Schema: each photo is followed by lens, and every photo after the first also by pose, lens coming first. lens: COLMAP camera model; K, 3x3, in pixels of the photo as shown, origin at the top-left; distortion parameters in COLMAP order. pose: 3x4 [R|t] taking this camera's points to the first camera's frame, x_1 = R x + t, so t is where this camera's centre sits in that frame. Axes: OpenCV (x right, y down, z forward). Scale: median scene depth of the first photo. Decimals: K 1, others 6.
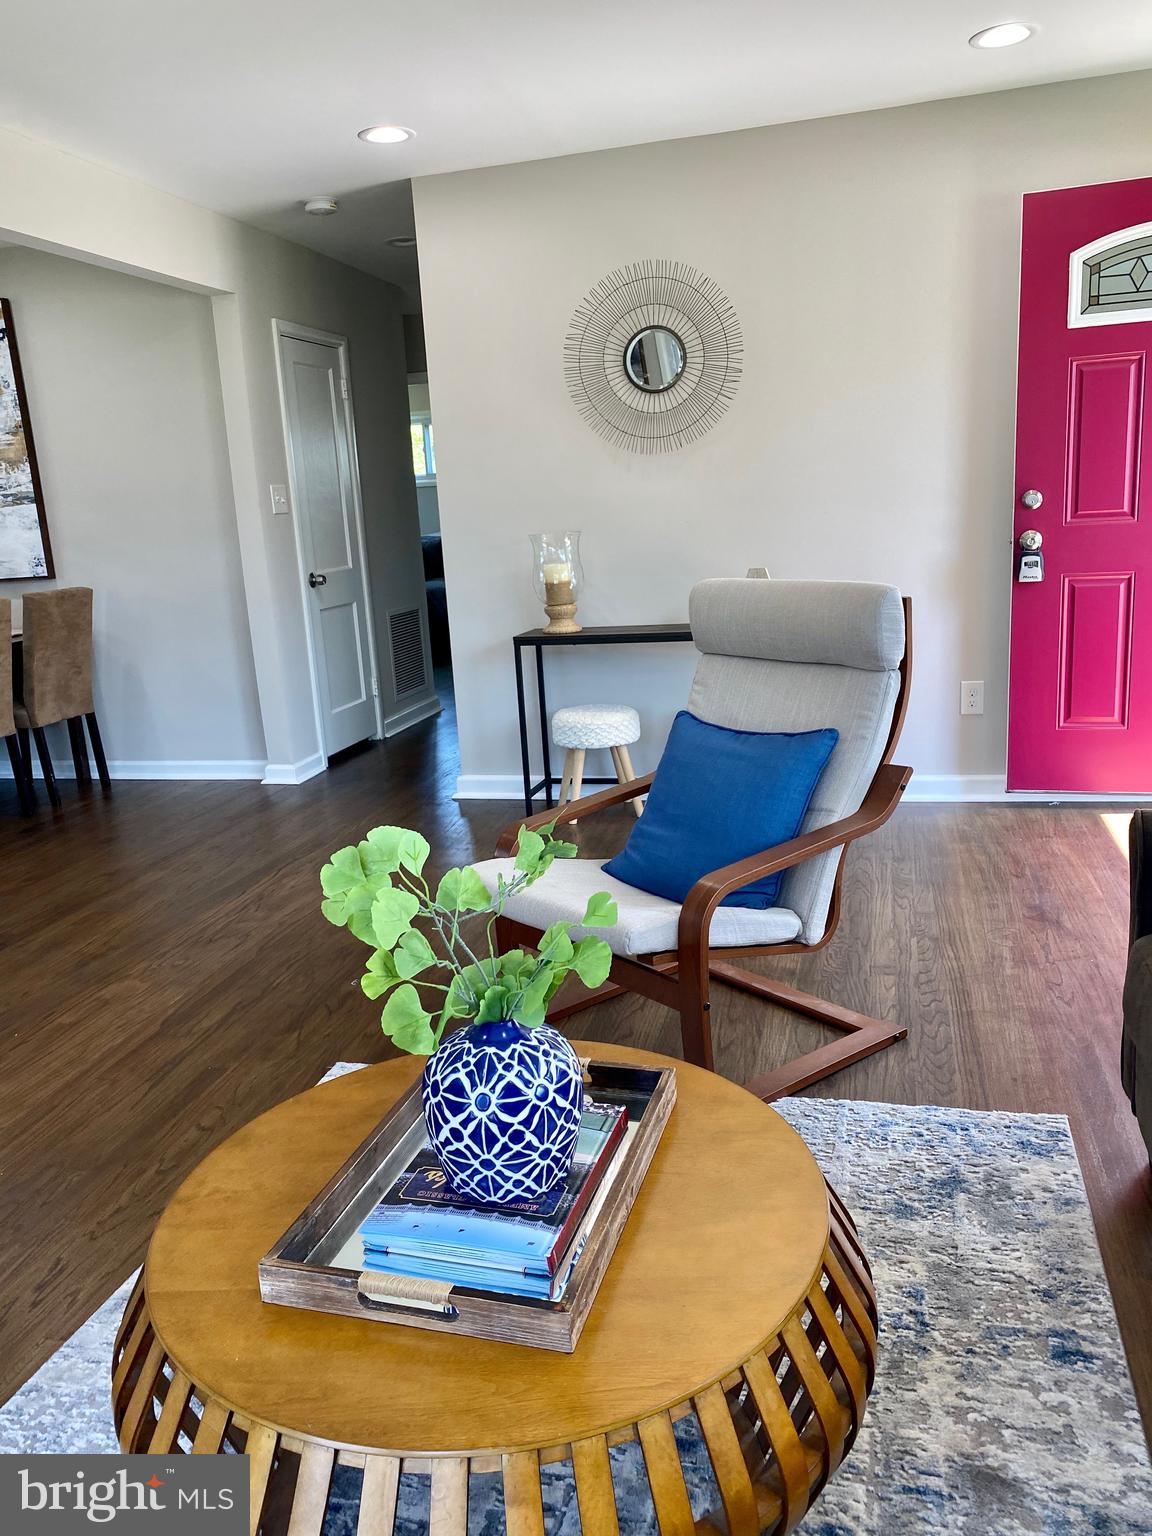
lens RADIAL K [[1170.4, 0, 571.5], [0, 1170.4, 779.1], [0, 0, 1]] dist [0.003111, -0.009035]
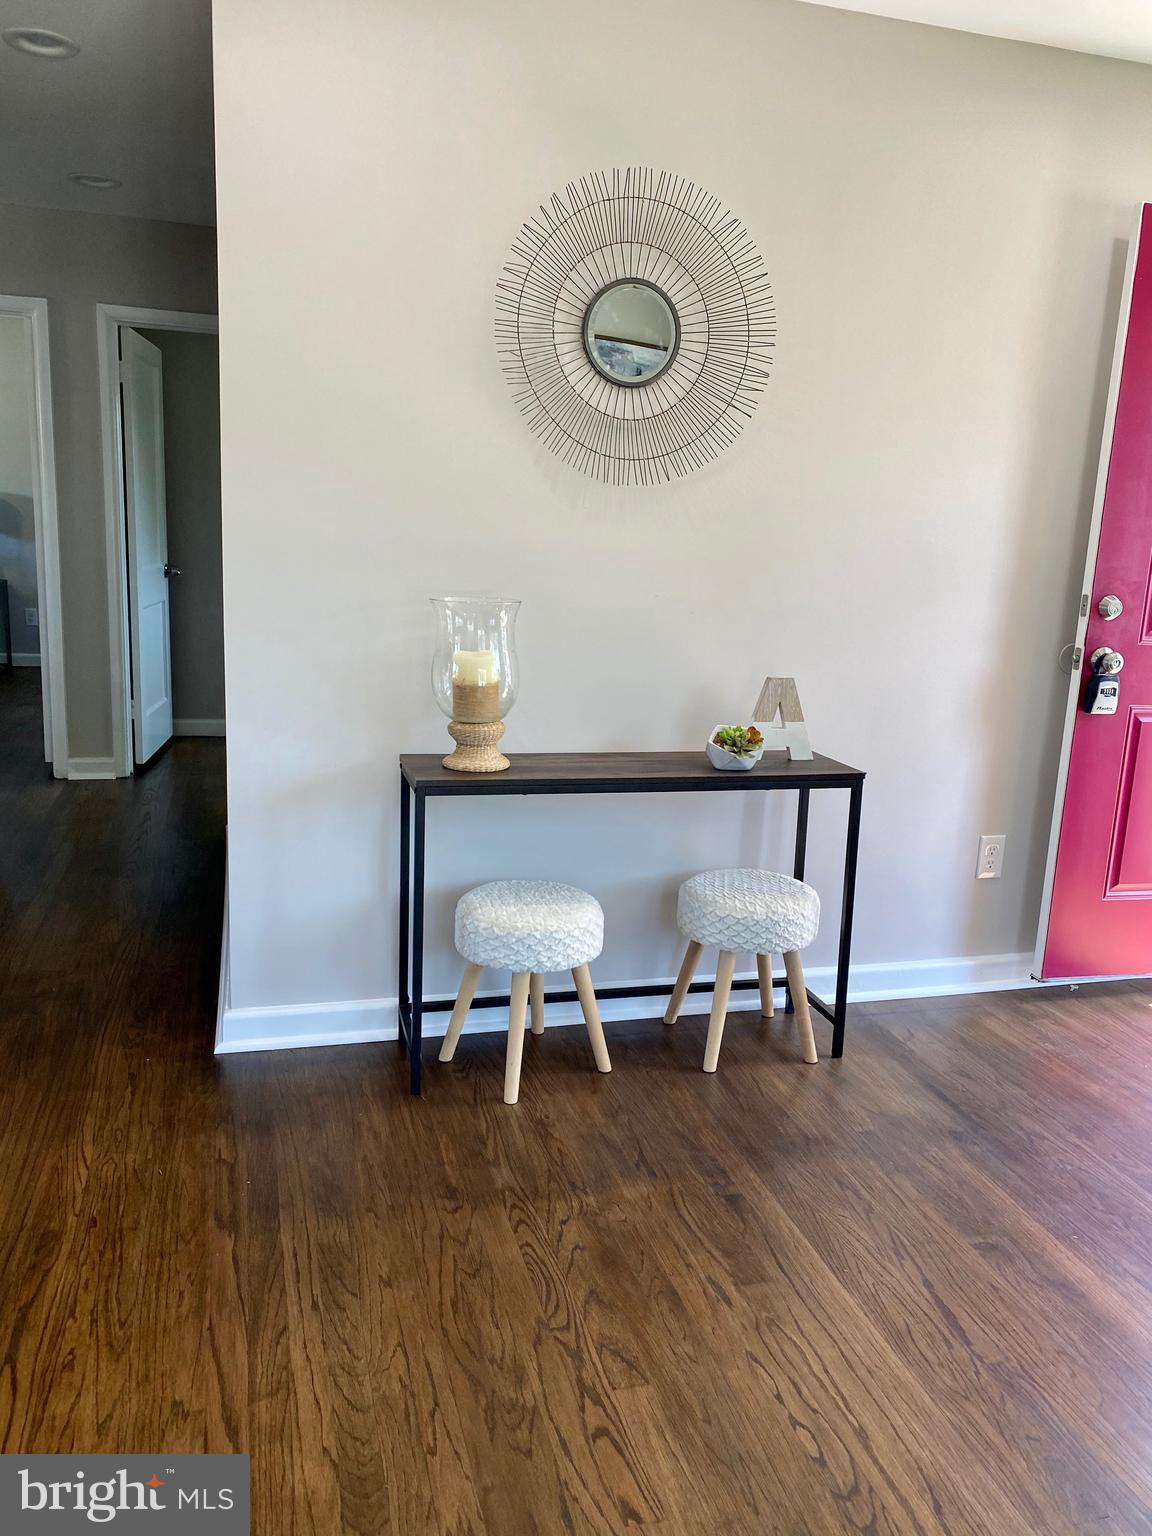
lens RADIAL K [[1170.4, 0, 571.5], [0, 1170.4, 779.1], [0, 0, 1]] dist [0.003111, -0.009035]
pose [[0.852019, -0.010473, 0.523406, -0.284124], [0.022528, 0.999607, -0.016671, -0.113449], [-0.523026, 0.025995, 0.851920, 0.497038]]
